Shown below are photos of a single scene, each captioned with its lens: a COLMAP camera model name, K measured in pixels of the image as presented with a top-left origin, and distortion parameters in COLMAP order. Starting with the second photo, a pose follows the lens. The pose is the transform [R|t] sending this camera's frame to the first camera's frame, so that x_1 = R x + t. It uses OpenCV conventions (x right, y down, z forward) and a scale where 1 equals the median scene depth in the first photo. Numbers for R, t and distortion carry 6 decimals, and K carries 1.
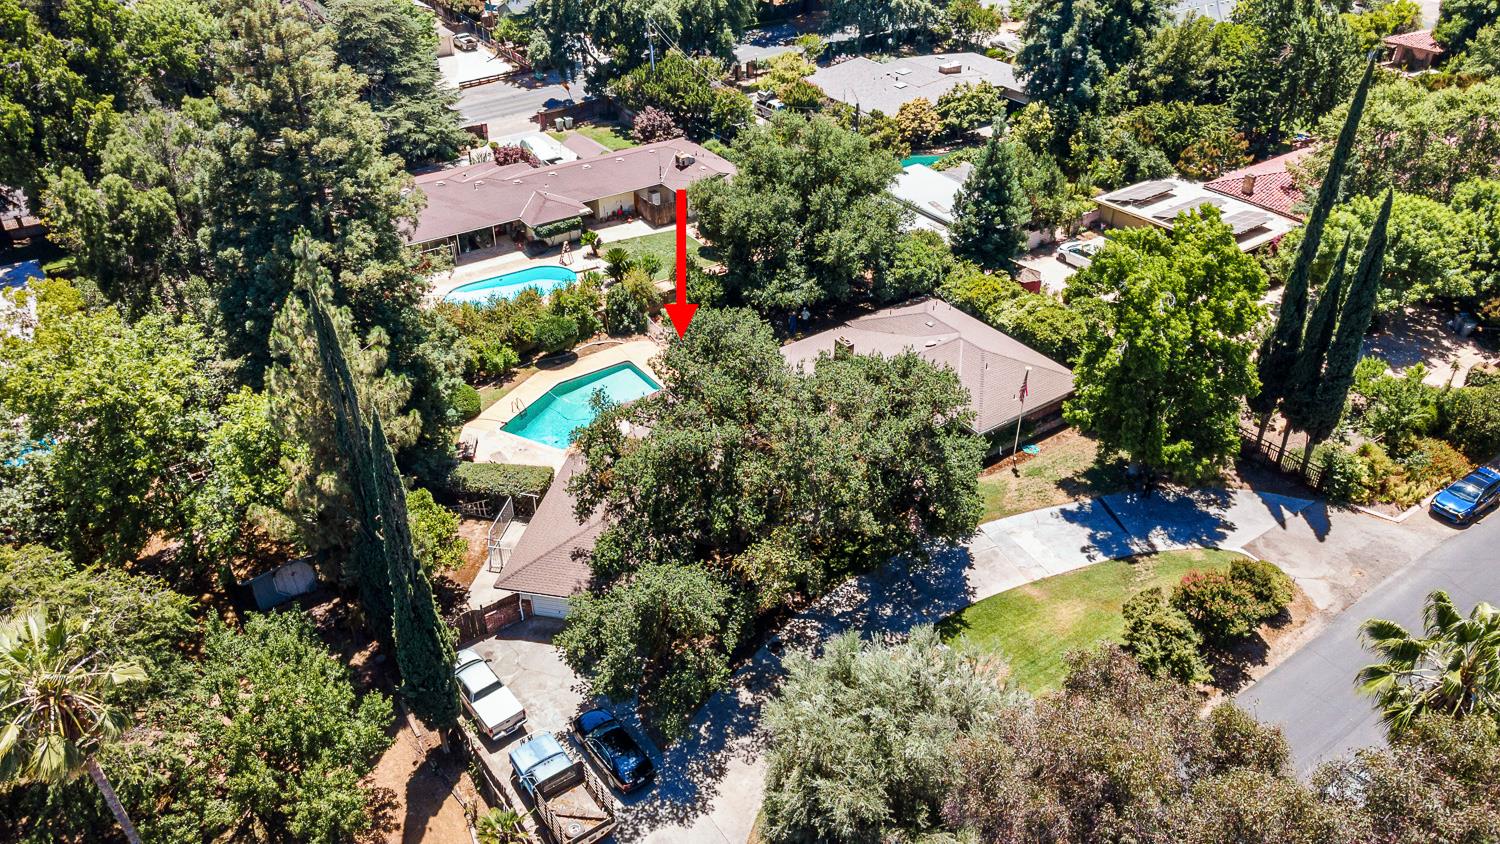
lens RADIAL K [[1094.5, 0, 747.2], [0, 1094.5, 425.9], [0, 0, 1]] dist [0.022972, 0.015322]
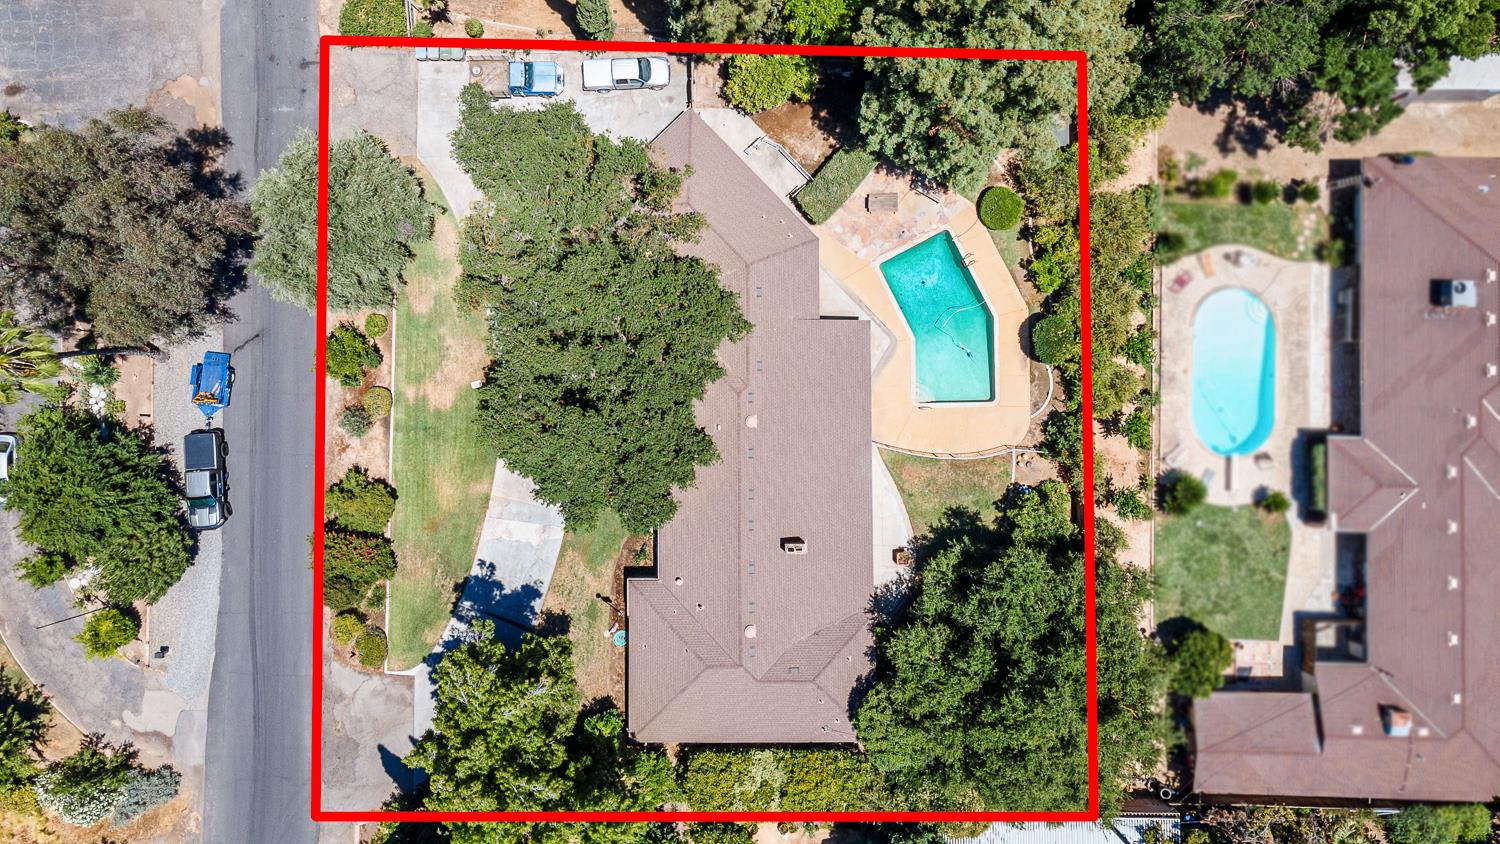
lens RADIAL K [[1094.5, 0, 773.4], [0, 1094.5, 379.5], [0, 0, 1]] dist [0.022972, 0.015322]
pose [[-0.566712, 0.823315, -0.031468, 0.010682], [-0.460396, -0.284767, 0.840799, -0.904080], [0.683281, 0.490978, 0.540432, 0.456948]]
